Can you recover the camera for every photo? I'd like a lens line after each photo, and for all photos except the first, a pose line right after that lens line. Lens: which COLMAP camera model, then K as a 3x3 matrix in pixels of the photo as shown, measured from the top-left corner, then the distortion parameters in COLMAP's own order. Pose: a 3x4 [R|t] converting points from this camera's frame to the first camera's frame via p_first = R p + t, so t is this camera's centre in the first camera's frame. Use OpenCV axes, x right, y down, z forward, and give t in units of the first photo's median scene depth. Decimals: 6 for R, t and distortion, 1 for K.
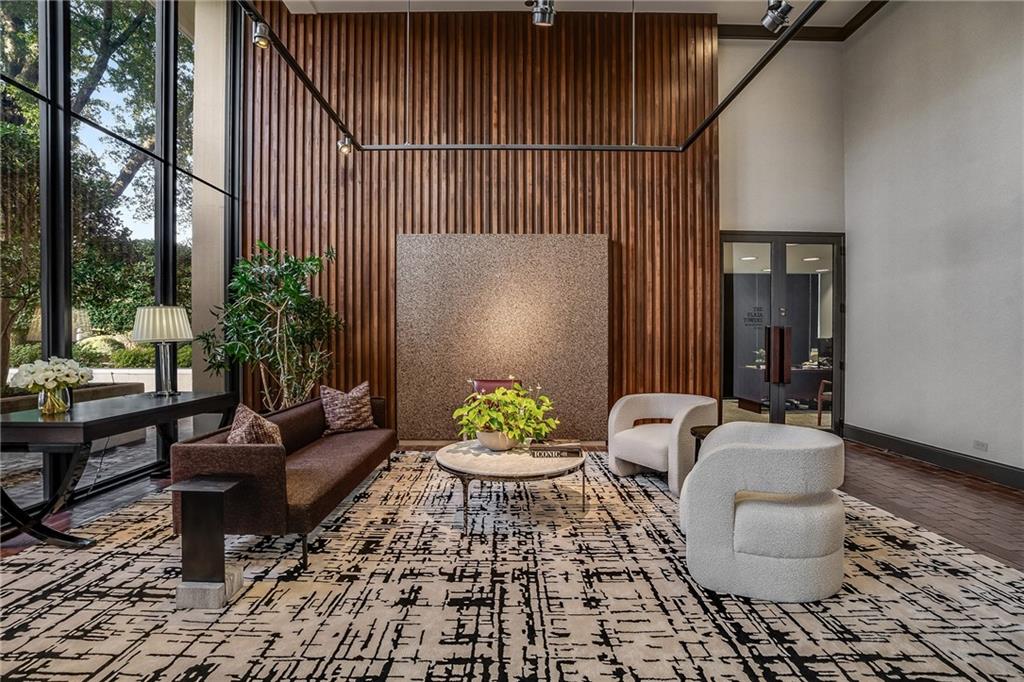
lens RADIAL K [[477.7, 0, 512.0], [0, 477.7, 341.0], [0, 0, 1]] dist [-0.000707, -0.000029]
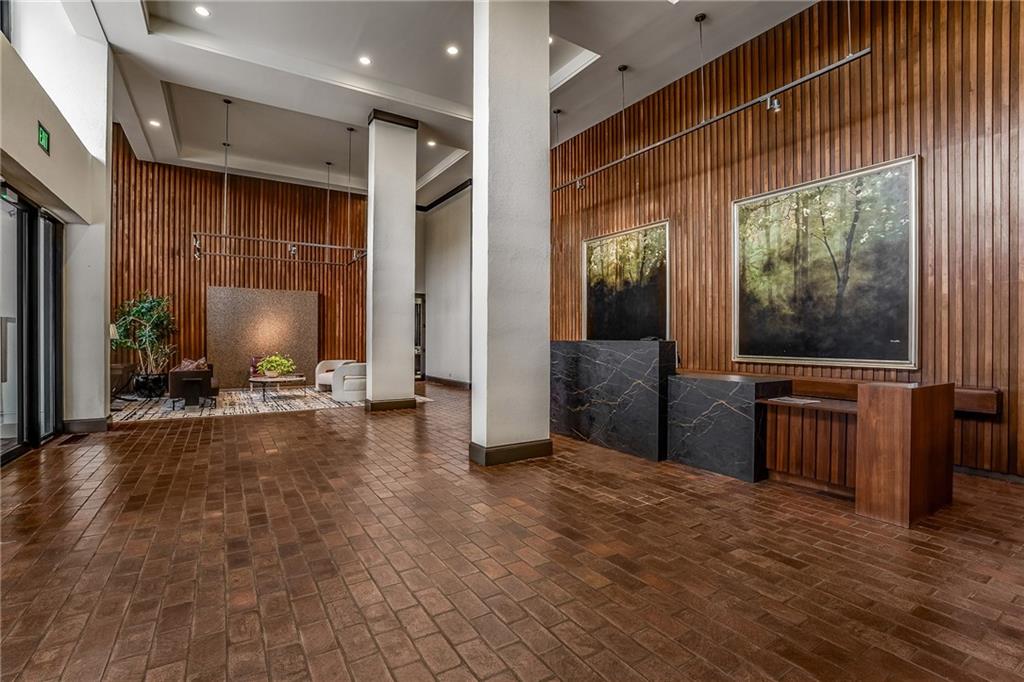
lens RADIAL K [[461.2, 0, 512.0], [0, 461.2, 341.0], [0, 0, 1]] dist [-0.041607, -0.000101]
pose [[0.849299, 0.001256, 0.527910, -0.151010], [-0.003489, 0.999989, 0.003234, -0.004662], [-0.527900, -0.004588, 0.849294, -1.249226]]
